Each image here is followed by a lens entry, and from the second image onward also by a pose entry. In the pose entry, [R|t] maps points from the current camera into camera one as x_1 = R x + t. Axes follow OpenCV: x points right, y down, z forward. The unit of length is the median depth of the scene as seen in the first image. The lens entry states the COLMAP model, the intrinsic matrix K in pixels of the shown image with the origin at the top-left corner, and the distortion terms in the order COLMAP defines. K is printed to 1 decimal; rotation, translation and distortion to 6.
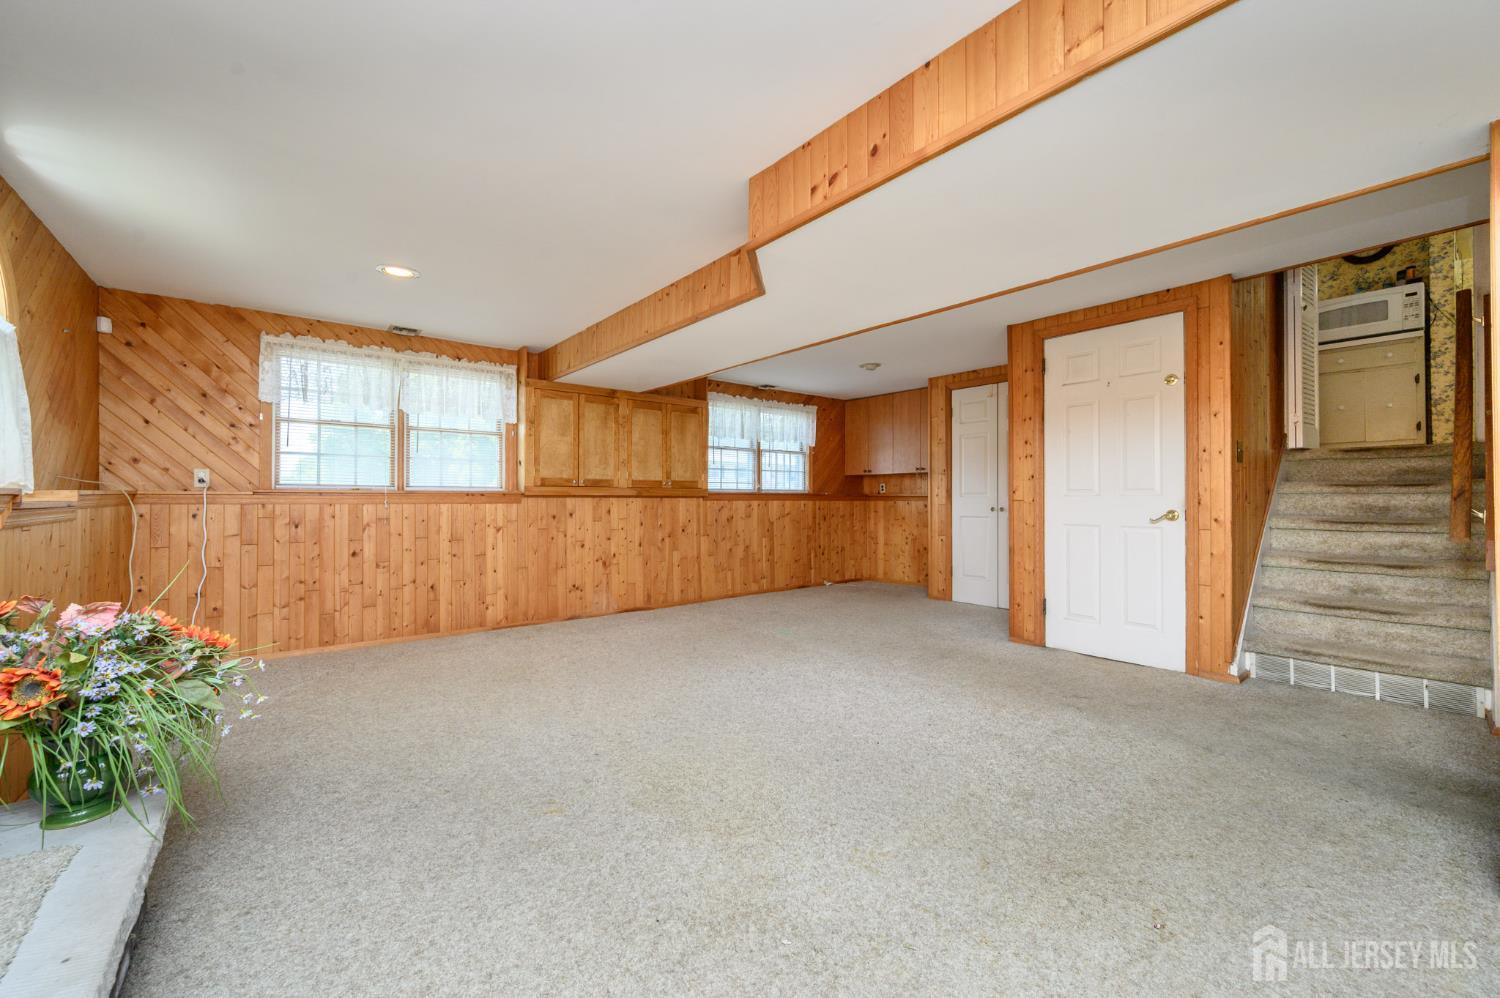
lens RADIAL K [[588.1, 0, 747.2], [0, 588.1, 498.1], [0, 0, 1]] dist [-0.000874, -0.000343]
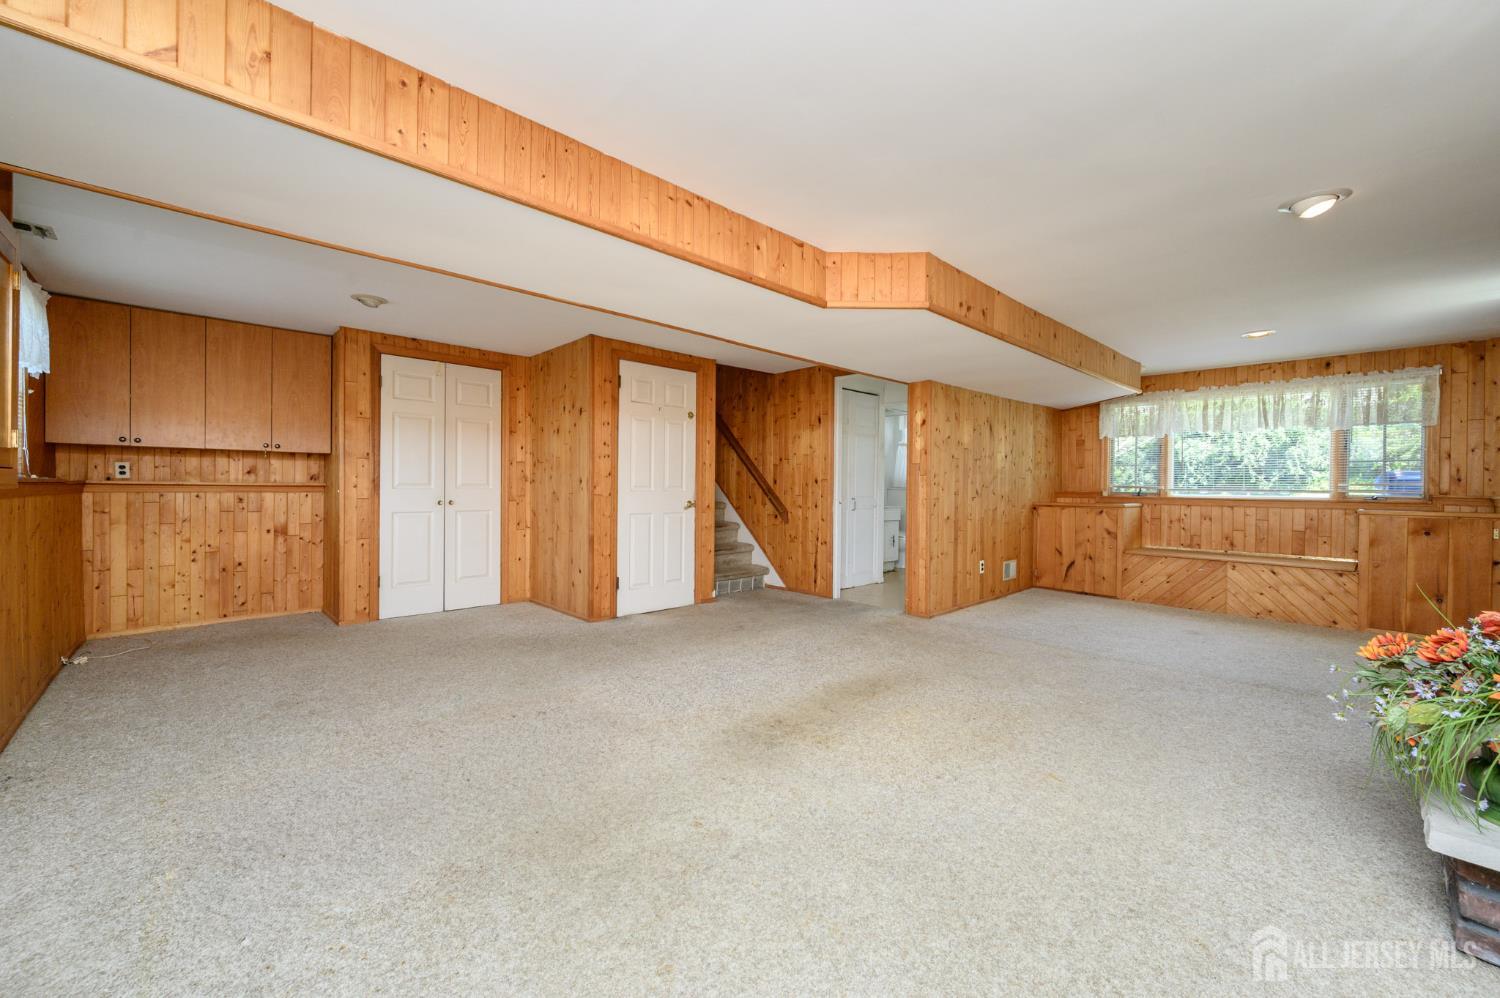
lens RADIAL K [[589.3, 0, 748.8], [0, 589.3, 493.4], [0, 0, 1]] dist [-0.001087, -0.000222]
pose [[-0.076590, -0.011454, 0.996997, -0.559820], [-0.012879, 0.999862, 0.010497, -0.012039], [-0.996979, -0.012036, -0.076727, 0.662499]]
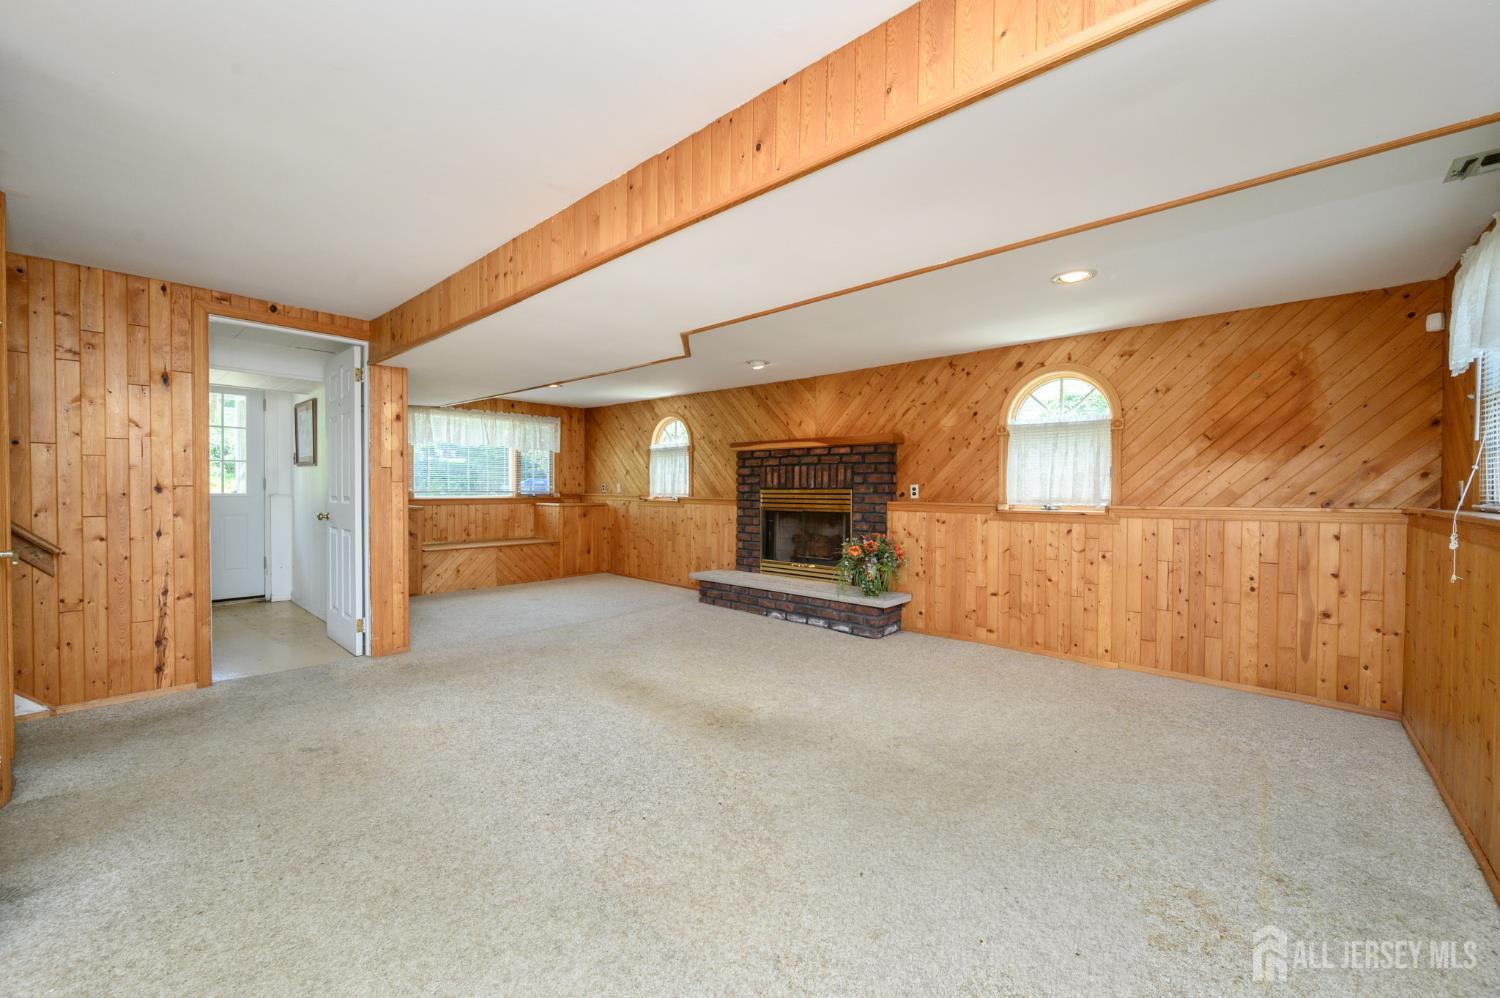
lens RADIAL K [[588.1, 0, 747.2], [0, 588.1, 498.1], [0, 0, 1]] dist [-0.000874, -0.000343]
pose [[-0.985707, -0.001139, -0.168466, 0.052947], [-0.003881, 0.999865, 0.015943, -0.027666], [0.168425, 0.016369, -0.985579, 1.171755]]
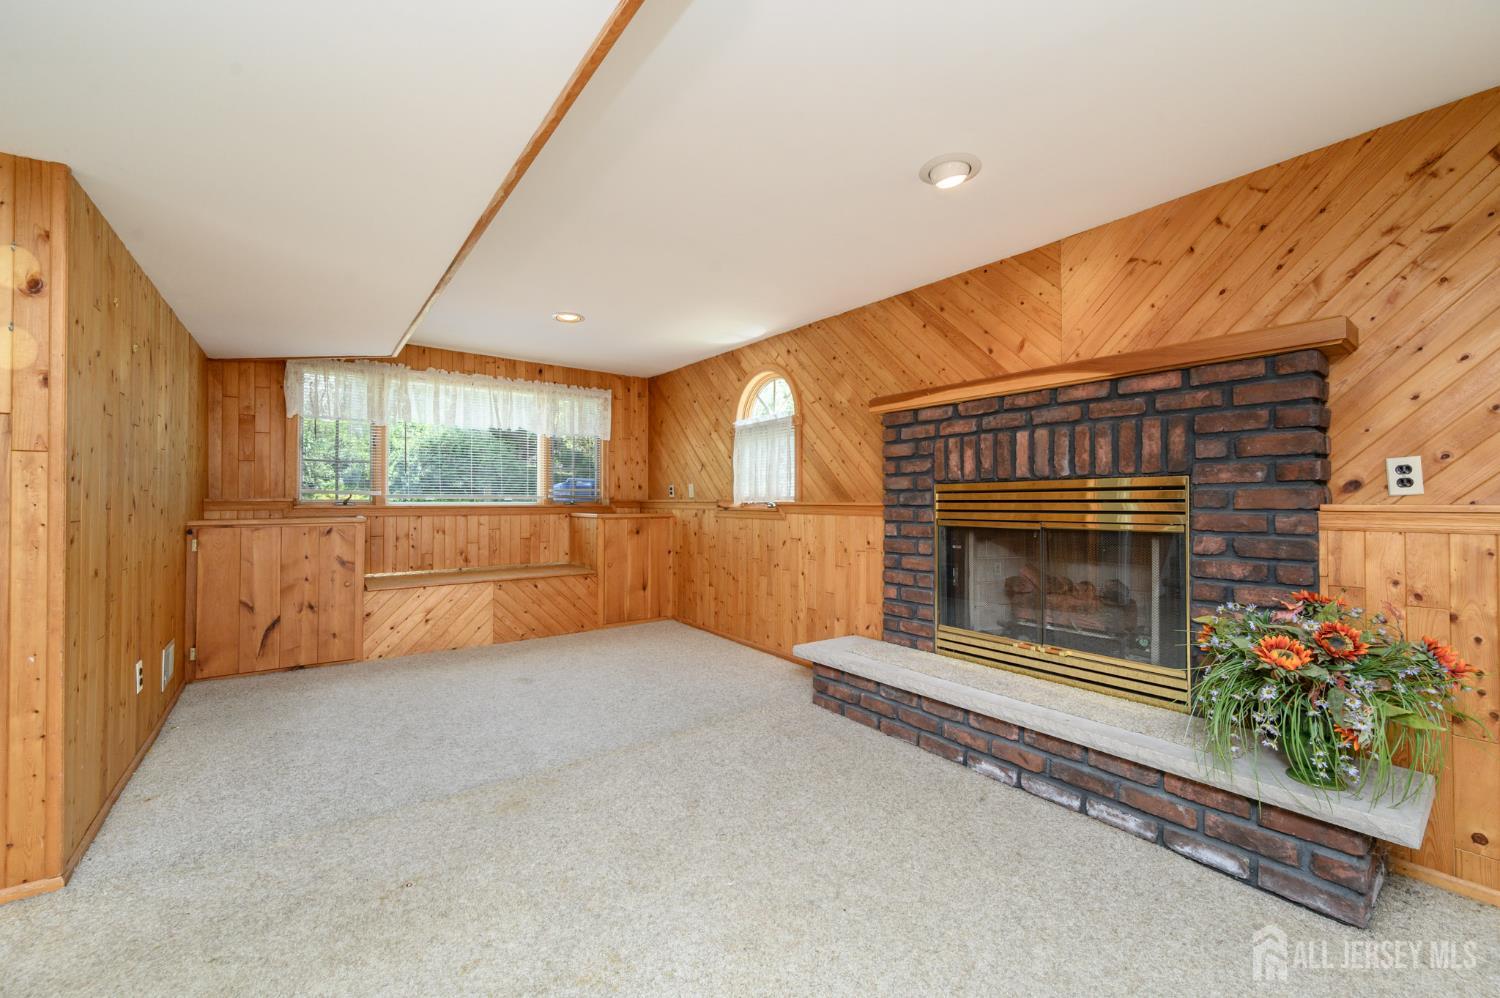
lens RADIAL K [[589.3, 0, 748.8], [0, 589.3, 493.4], [0, 0, 1]] dist [-0.001087, -0.000222]
pose [[-0.999716, 0.001369, 0.023781, -0.000164], [0.001031, 0.999899, -0.014209, -0.008659], [-0.023798, -0.014180, -0.999616, 0.604113]]
